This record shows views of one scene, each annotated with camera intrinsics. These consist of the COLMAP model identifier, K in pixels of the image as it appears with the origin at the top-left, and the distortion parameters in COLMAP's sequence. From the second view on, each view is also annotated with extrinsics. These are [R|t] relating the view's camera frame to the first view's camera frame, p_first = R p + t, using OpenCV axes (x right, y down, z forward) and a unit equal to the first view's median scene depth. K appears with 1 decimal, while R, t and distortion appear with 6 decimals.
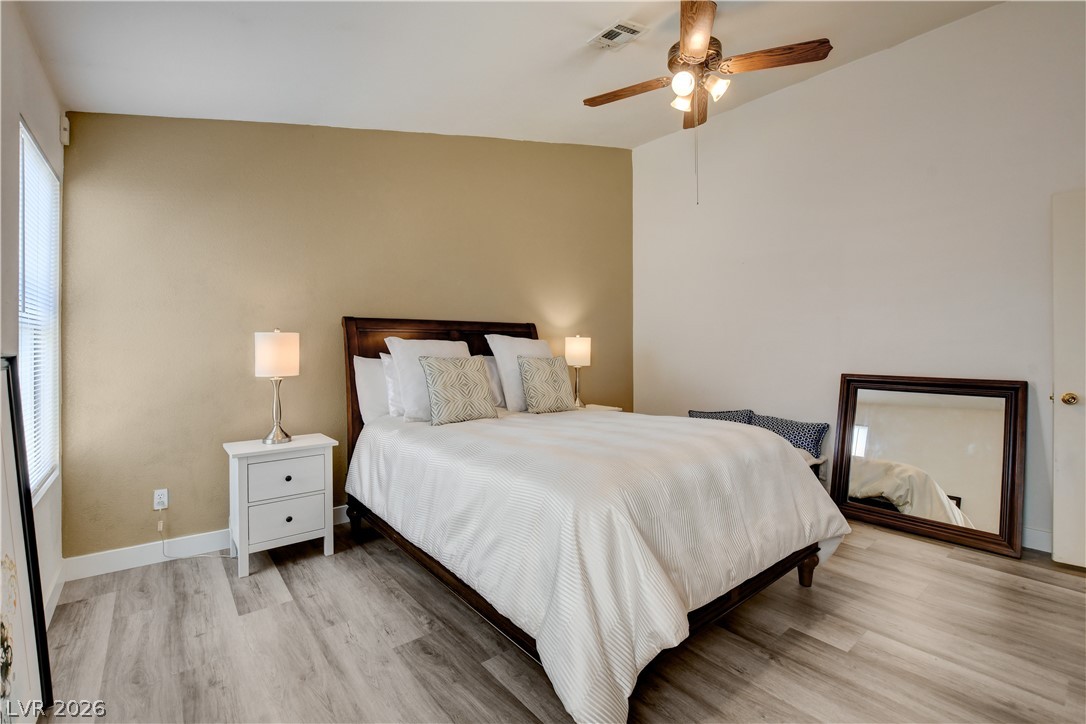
lens RADIAL K [[487.8, 0, 543.9], [0, 487.8, 341.4], [0, 0, 1]] dist [0.000858, 0.000165]
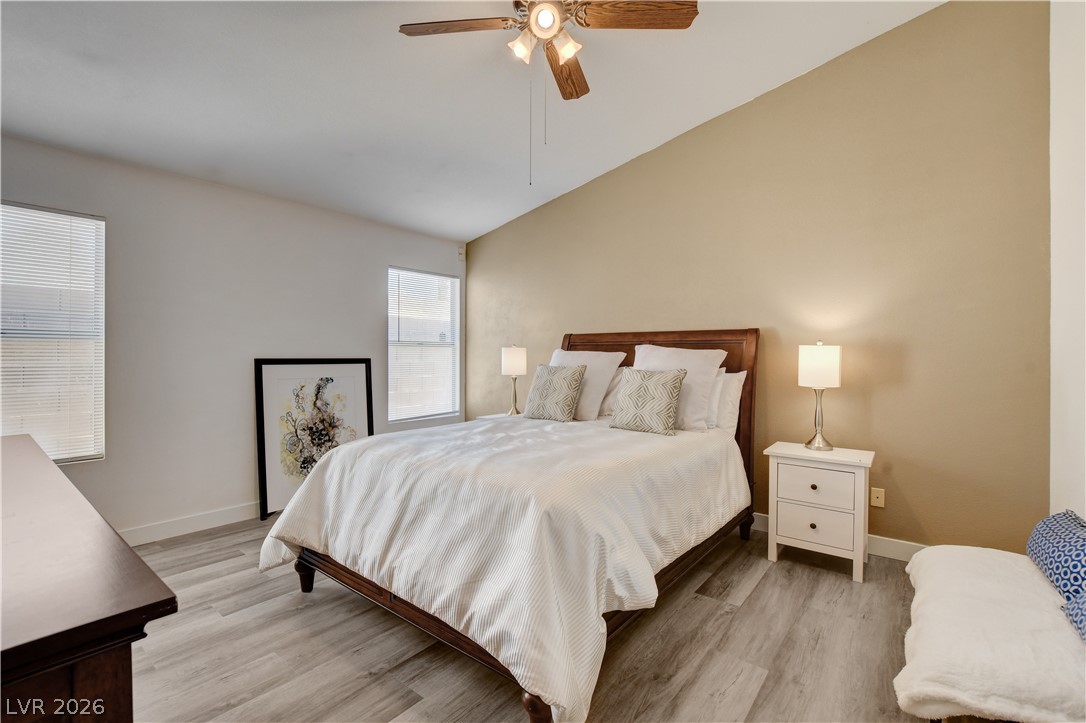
lens RADIAL K [[472.3, 0, 540.8], [0, 472.3, 354.5], [0, 0, 1]] dist [-0.020405, 0.000991]
pose [[0.209719, 0.000329, -0.977762, 0.820774], [0.007030, 0.999974, 0.001845, 0.002077], [0.977737, -0.007261, 0.209711, 0.641326]]
